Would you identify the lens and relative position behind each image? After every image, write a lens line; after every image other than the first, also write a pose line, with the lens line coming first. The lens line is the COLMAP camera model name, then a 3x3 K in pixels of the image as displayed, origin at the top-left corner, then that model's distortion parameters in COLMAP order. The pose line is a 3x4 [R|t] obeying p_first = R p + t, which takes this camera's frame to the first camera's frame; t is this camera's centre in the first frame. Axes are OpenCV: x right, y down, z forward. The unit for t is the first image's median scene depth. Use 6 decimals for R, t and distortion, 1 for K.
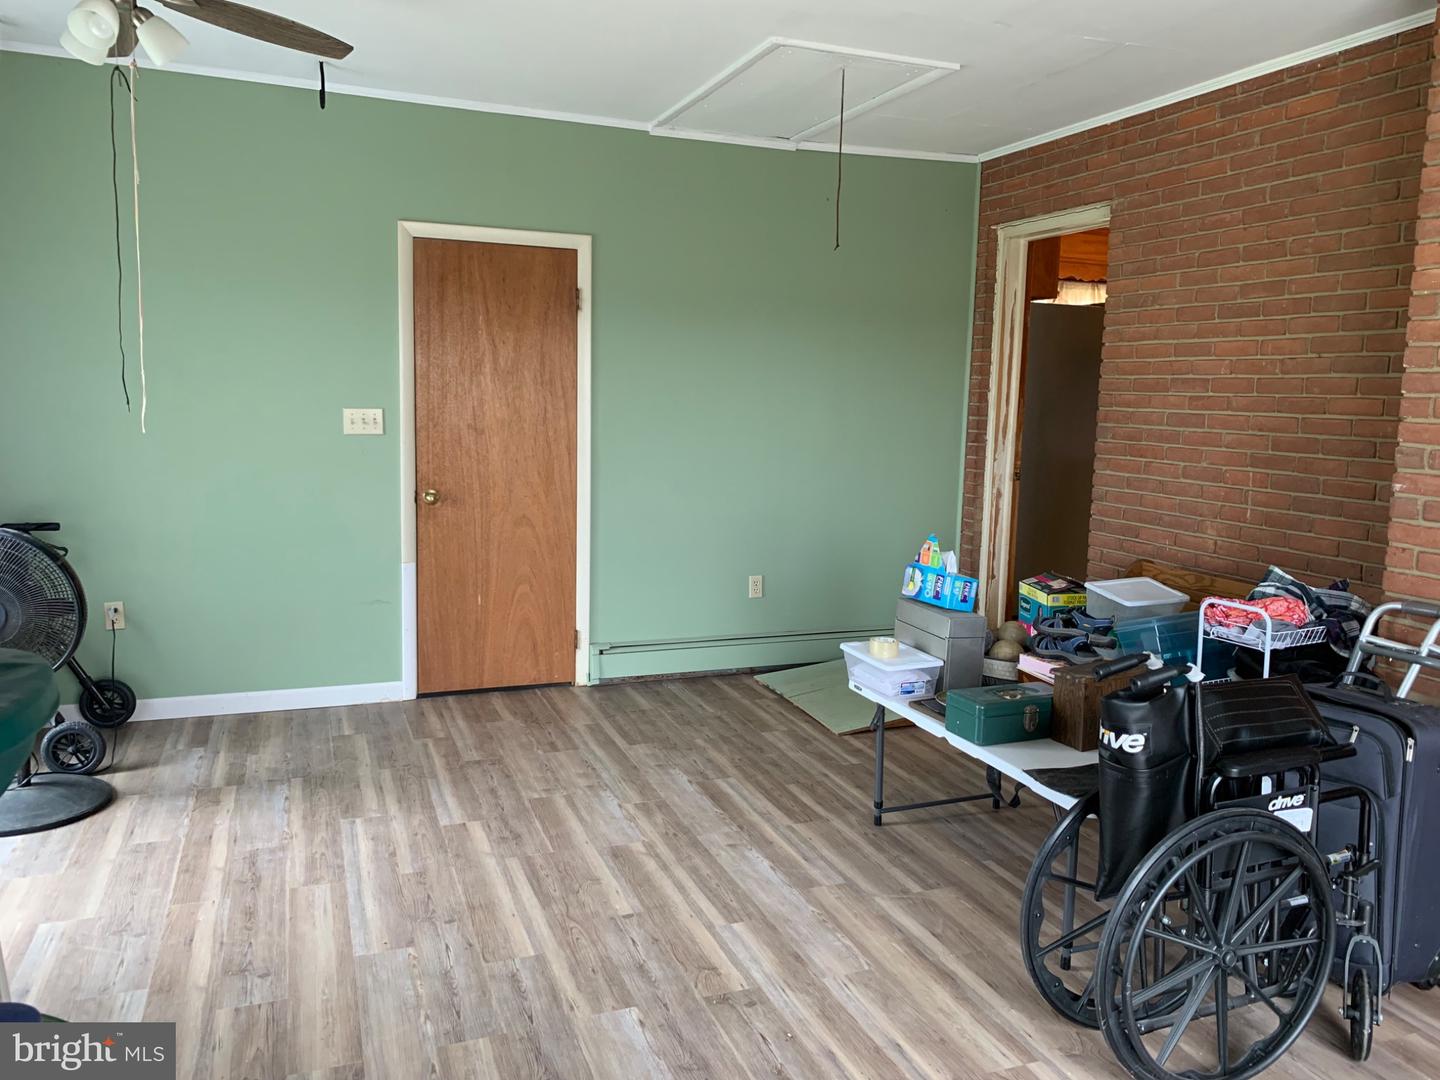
lens RADIAL K [[1094.0, 0, 720.5], [0, 1094.0, 537.3], [0, 0, 1]] dist [0.014757, -0.032164]
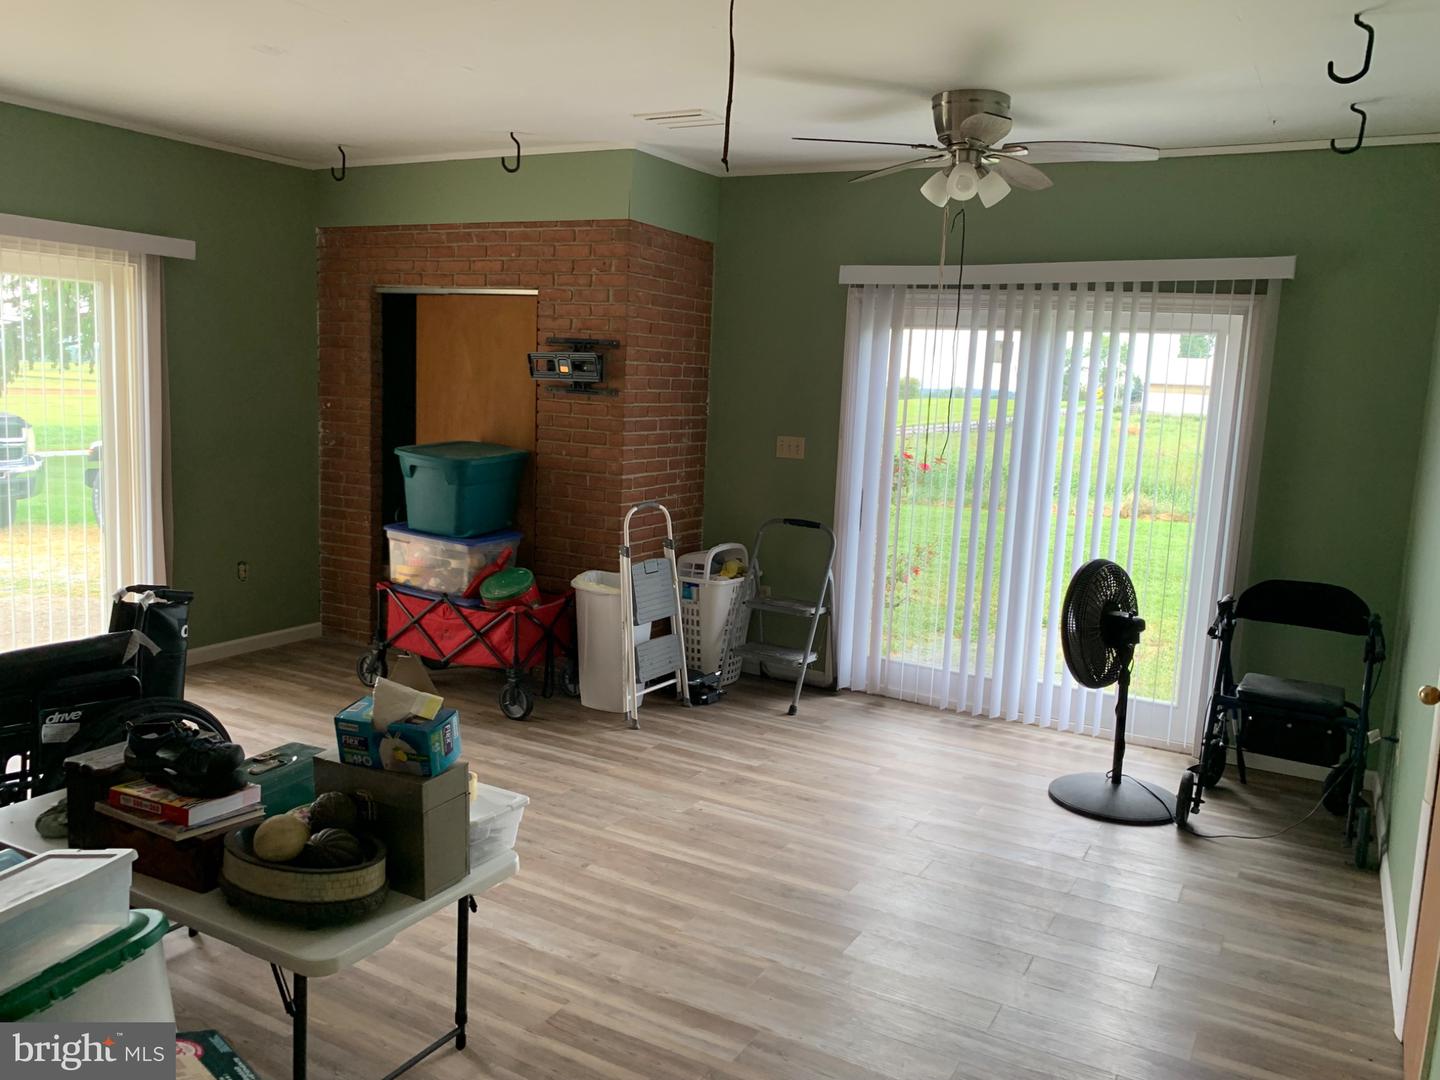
lens RADIAL K [[1094.0, 0, 720.3], [0, 1094.0, 537.0], [0, 0, 1]] dist [0.014757, -0.032164]
pose [[-0.759617, 0.041384, -0.649052, 0.496154], [-0.146305, 0.961521, 0.232535, -0.261326], [0.633700, 0.271598, -0.724333, 1.641239]]
